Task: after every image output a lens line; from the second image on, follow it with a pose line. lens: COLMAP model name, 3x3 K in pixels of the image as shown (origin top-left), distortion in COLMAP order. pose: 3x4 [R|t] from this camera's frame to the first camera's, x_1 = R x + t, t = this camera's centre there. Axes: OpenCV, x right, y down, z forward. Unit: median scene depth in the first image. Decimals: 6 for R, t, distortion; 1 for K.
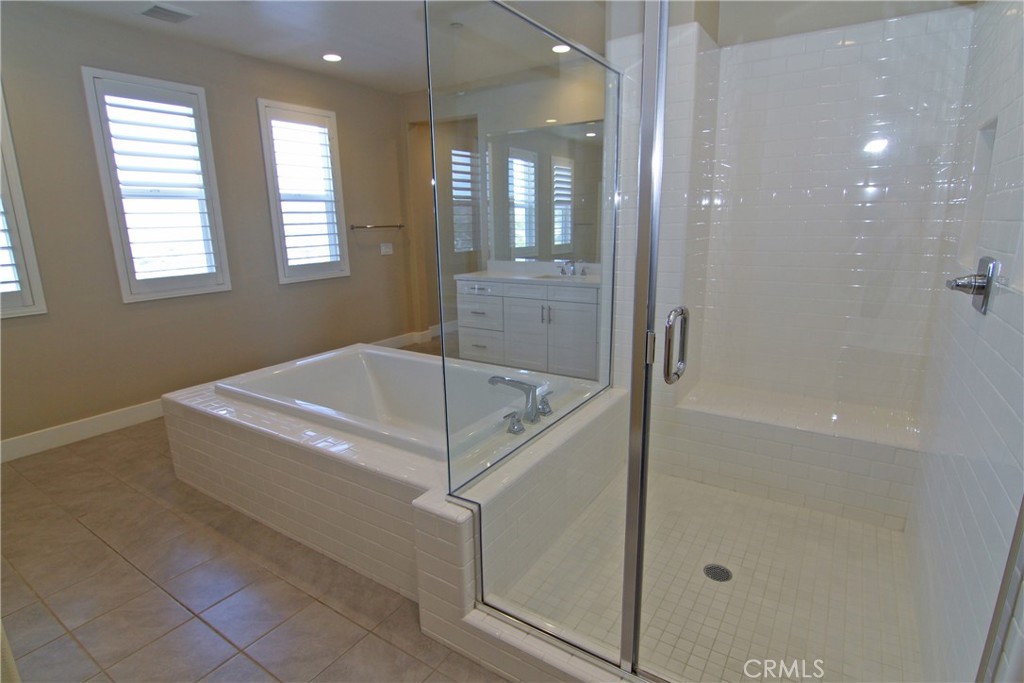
lens RADIAL K [[520.4, 0, 510.4], [0, 520.4, 344.4], [0, 0, 1]] dist [-0.014669, -0.004651]
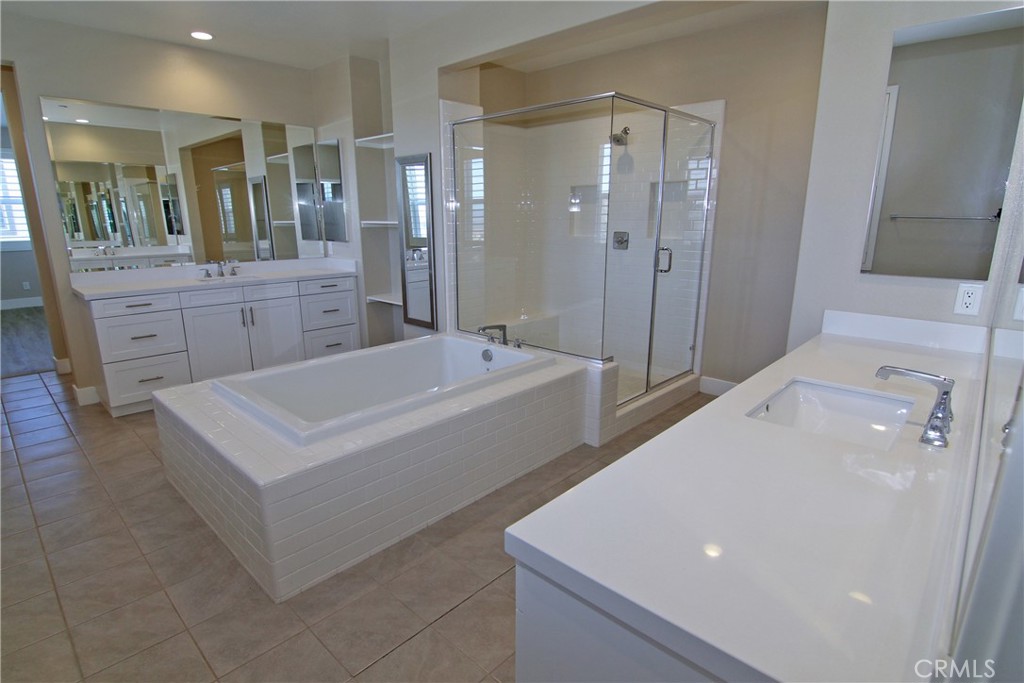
lens RADIAL K [[520.4, 0, 522.8], [0, 520.4, 340.4], [0, 0, 1]] dist [-0.014669, -0.004651]
pose [[0.155251, -0.209996, 0.965297, -0.774045], [0.218324, 0.960277, 0.173790, -0.071404], [-0.963448, 0.183766, 0.194931, 0.343416]]
